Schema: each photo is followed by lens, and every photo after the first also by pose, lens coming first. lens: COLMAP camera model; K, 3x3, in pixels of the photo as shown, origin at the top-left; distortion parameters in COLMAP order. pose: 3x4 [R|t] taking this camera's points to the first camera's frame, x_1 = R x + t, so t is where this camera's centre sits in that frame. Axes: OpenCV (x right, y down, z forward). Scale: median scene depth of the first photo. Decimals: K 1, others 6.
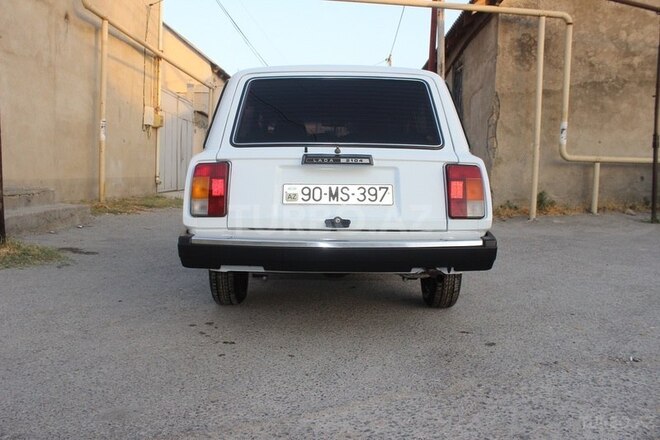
lens RADIAL K [[544.0, 0, 330.0], [0, 544.0, 220.0], [0, 0, 1]] dist [-0.160241, 0.136711]
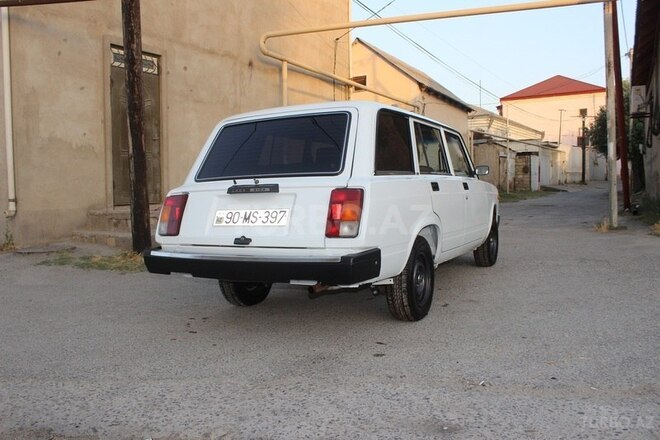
lens RADIAL K [[544.0, 0, 330.0], [0, 544.0, 220.0], [0, 0, 1]] dist [-0.160241, 0.136711]
pose [[0.891111, -0.013094, -0.453596, 0.721849], [0.002513, 0.999711, -0.023921, -0.011784], [0.453778, 0.020176, 0.890886, -0.010656]]
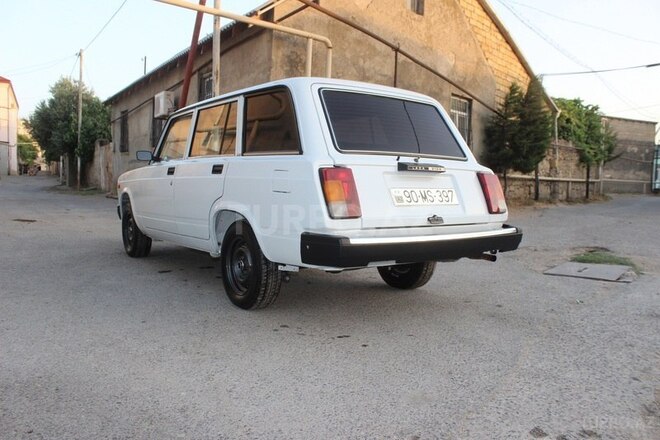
lens RADIAL K [[544.0, 0, 330.0], [0, 544.0, 220.0], [0, 0, 1]] dist [-0.160241, 0.136711]
pose [[0.815295, -0.034913, 0.577992, -0.843979], [0.038003, 0.999255, 0.006754, -0.011293], [-0.577797, 0.016459, 0.816014, 0.141439]]
